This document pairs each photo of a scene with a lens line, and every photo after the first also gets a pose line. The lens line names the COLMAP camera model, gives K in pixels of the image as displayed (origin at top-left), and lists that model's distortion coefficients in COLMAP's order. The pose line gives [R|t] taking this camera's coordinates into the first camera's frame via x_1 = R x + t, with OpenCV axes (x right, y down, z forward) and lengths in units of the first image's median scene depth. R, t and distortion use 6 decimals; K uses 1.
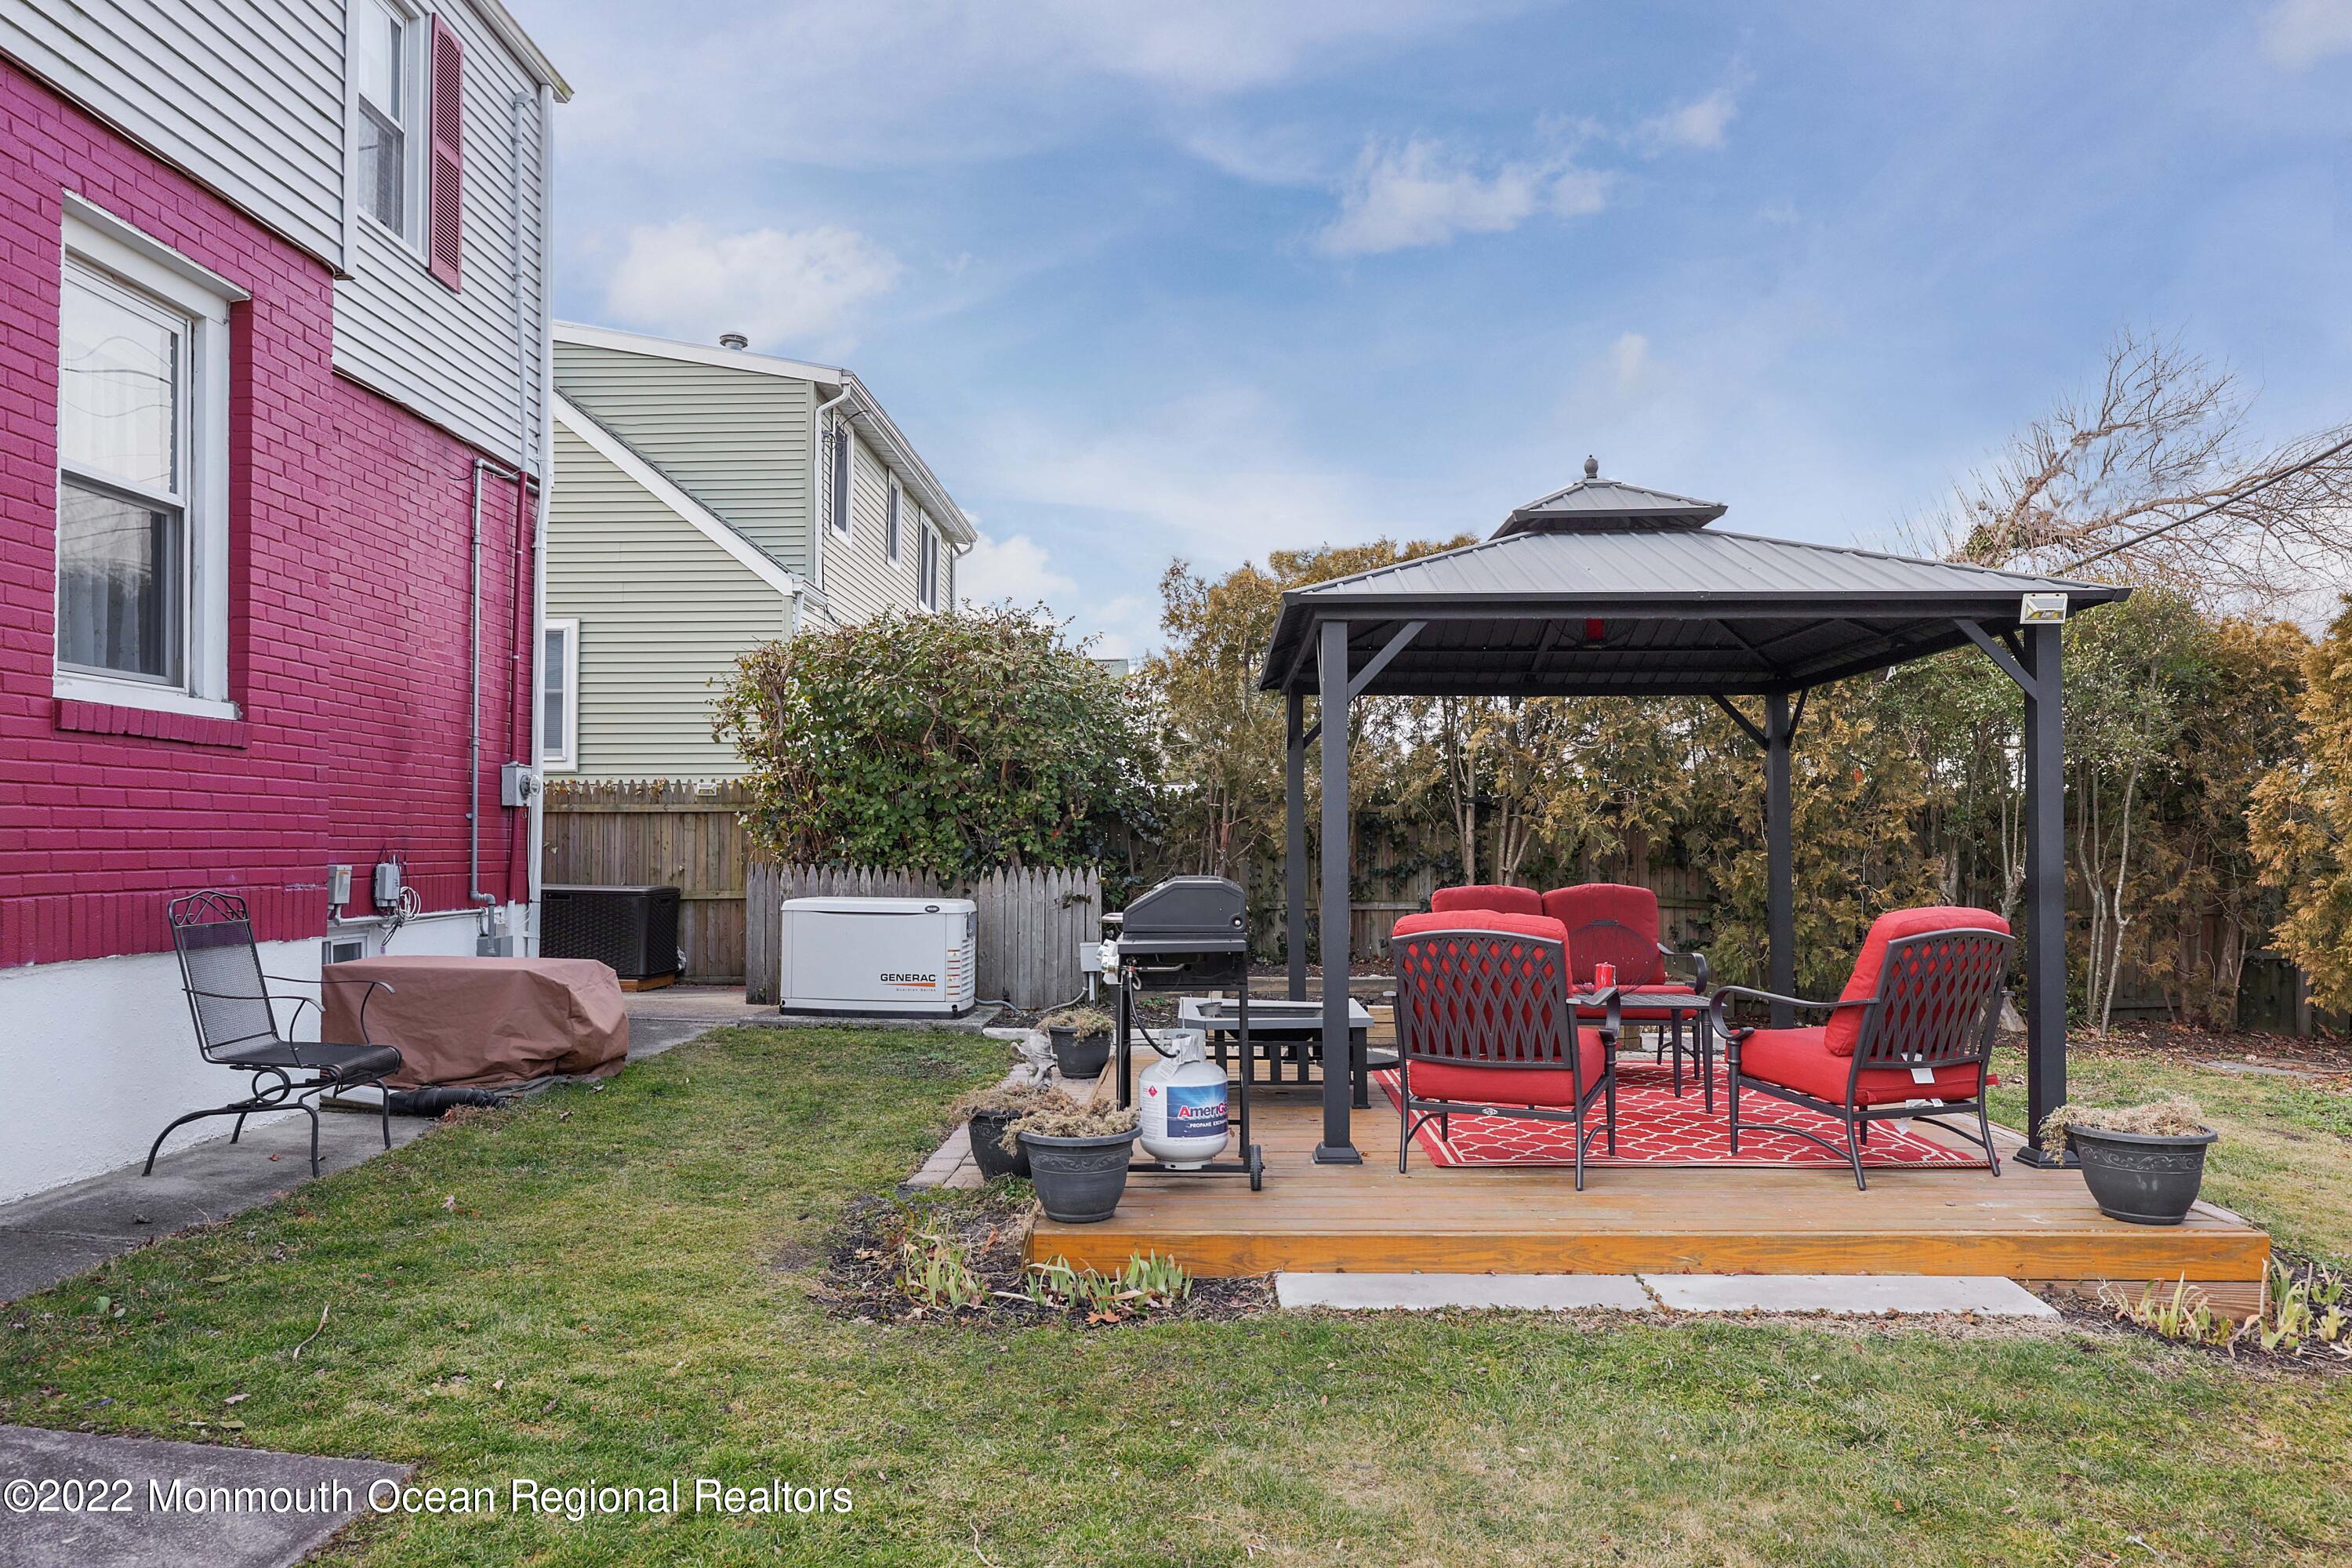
lens RADIAL K [[1514.2, 0, 1176.0], [0, 1514.2, 784.0], [0, 0, 1]] dist [0.007660, 0.003341]
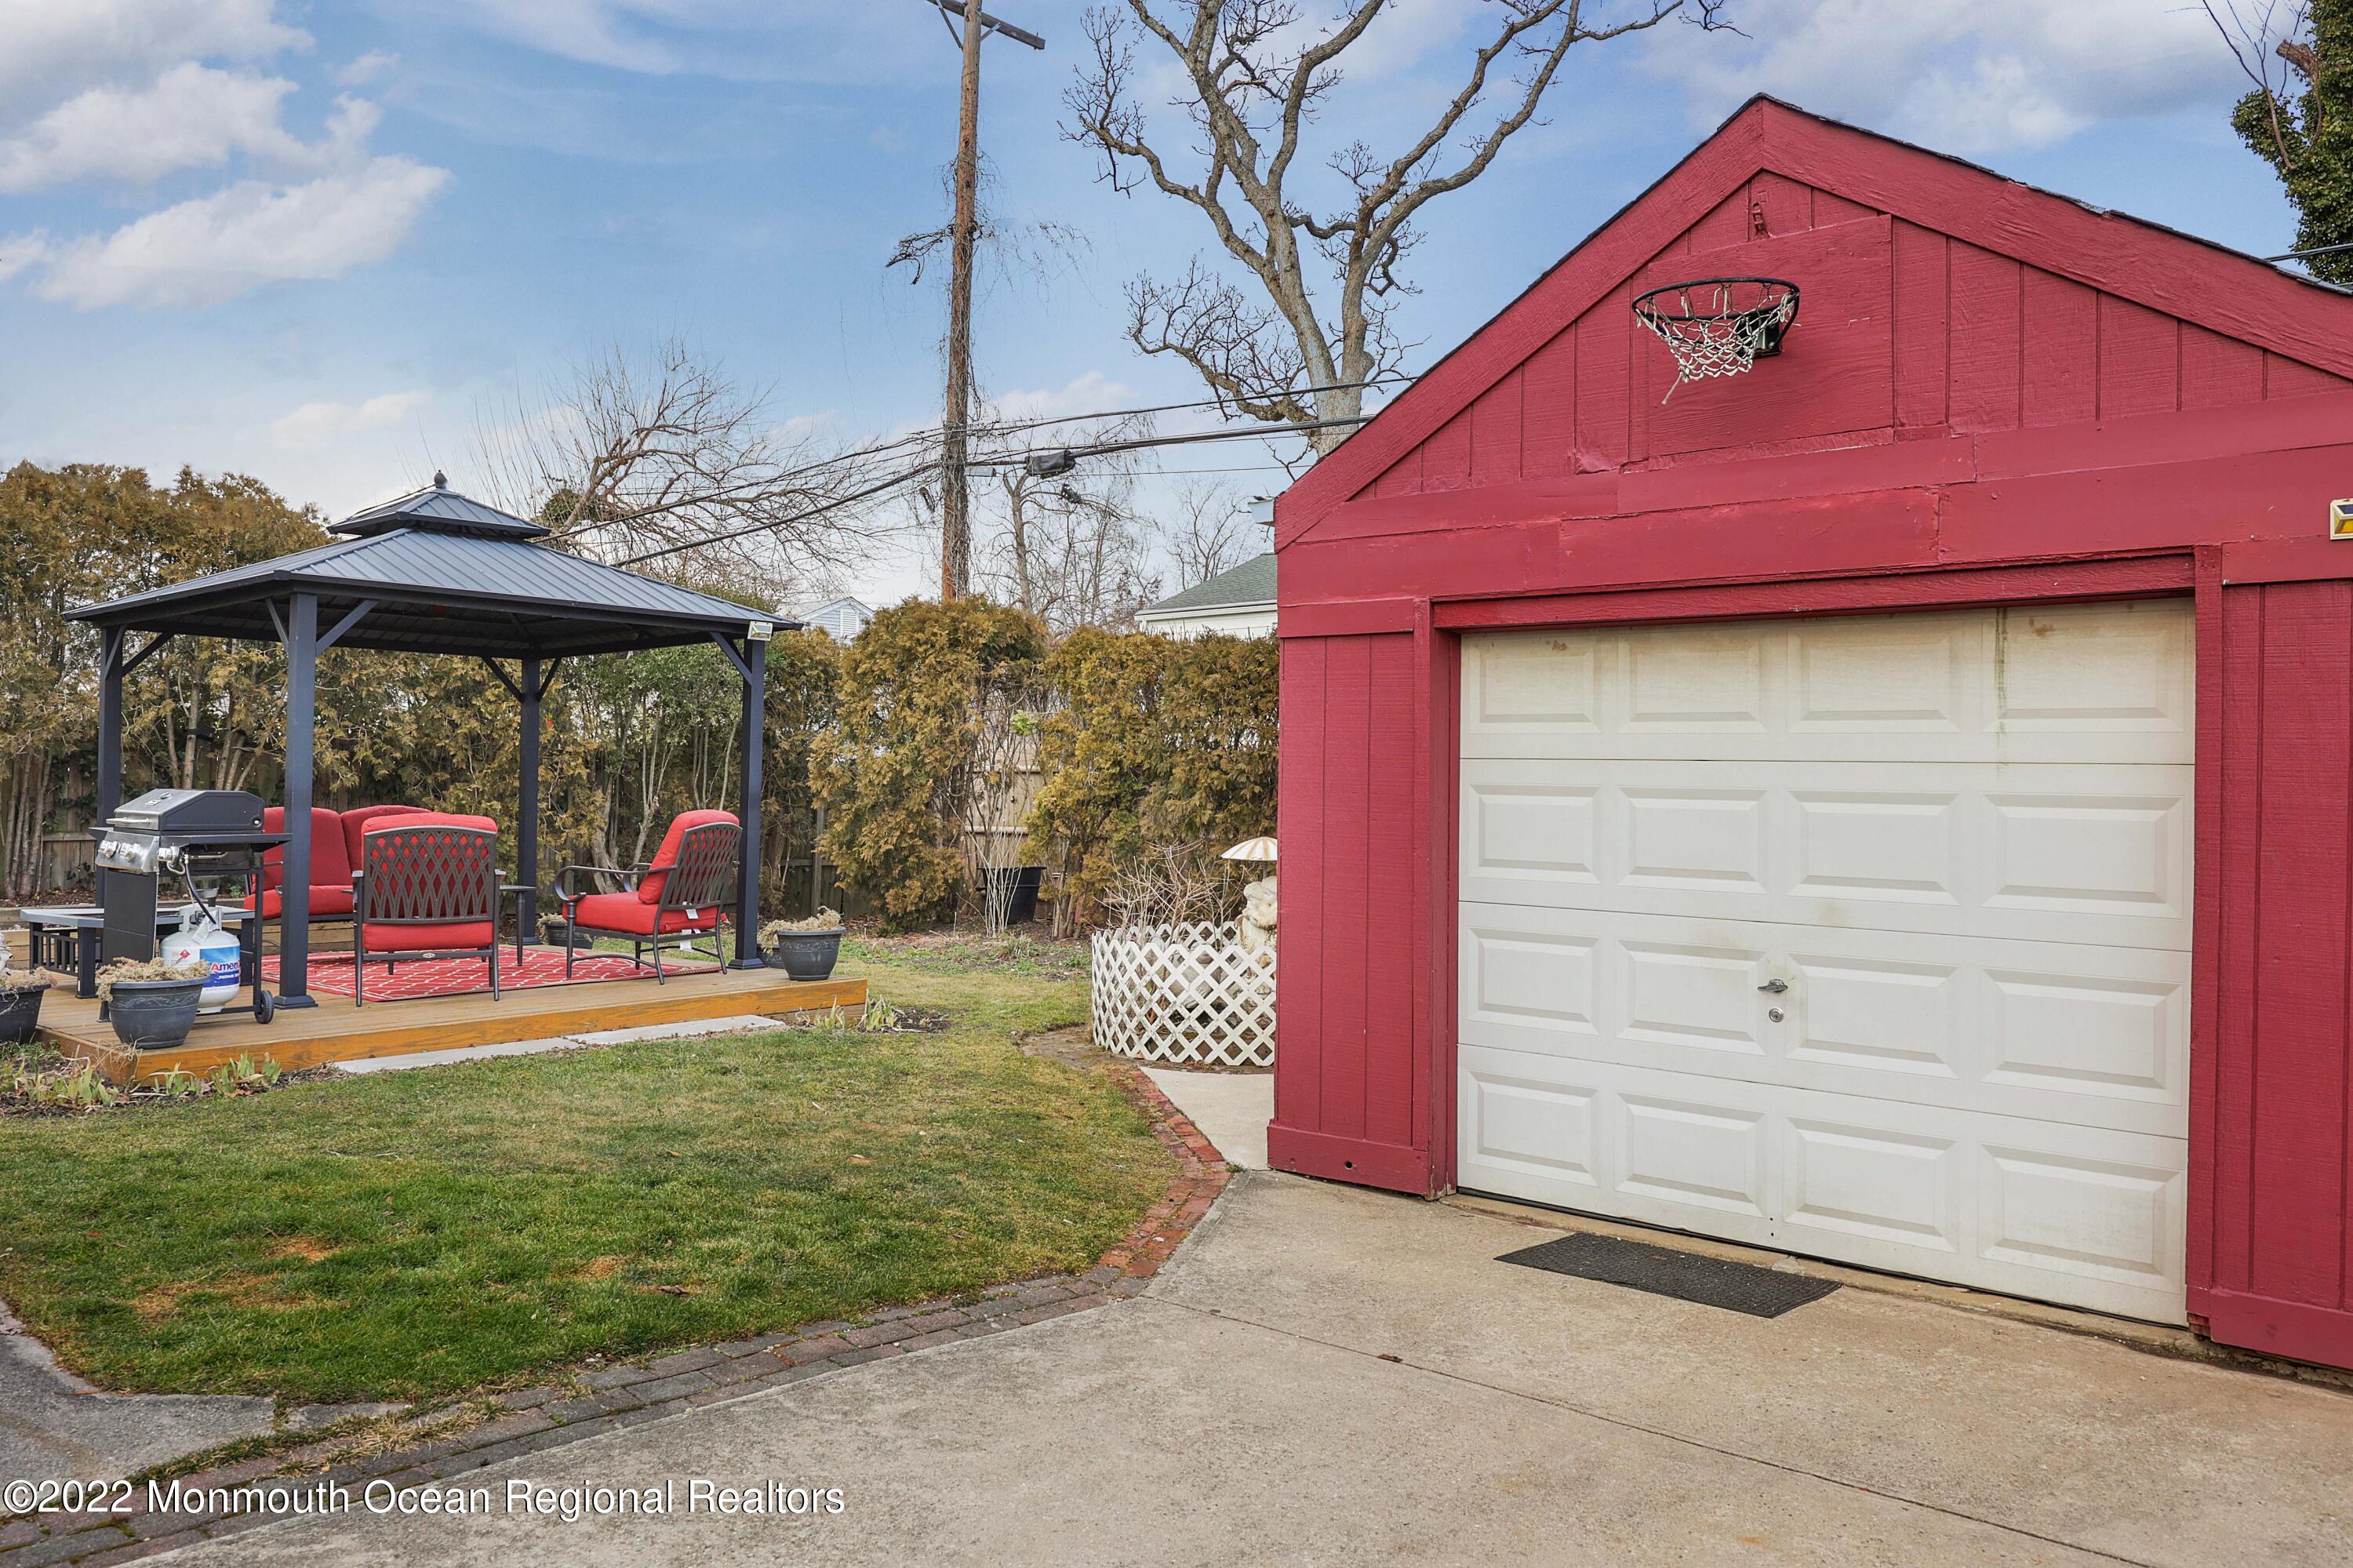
lens RADIAL K [[1816.6, 0, 1176.5], [0, 1816.6, 784.0], [0, 0, 1]] dist [-0.001179, 0.001380]
pose [[0.634470, 0.012222, 0.772851, -0.459337], [-0.037389, 0.999190, 0.014893, 0.003290], [-0.772042, -0.038345, 0.634413, -0.421926]]
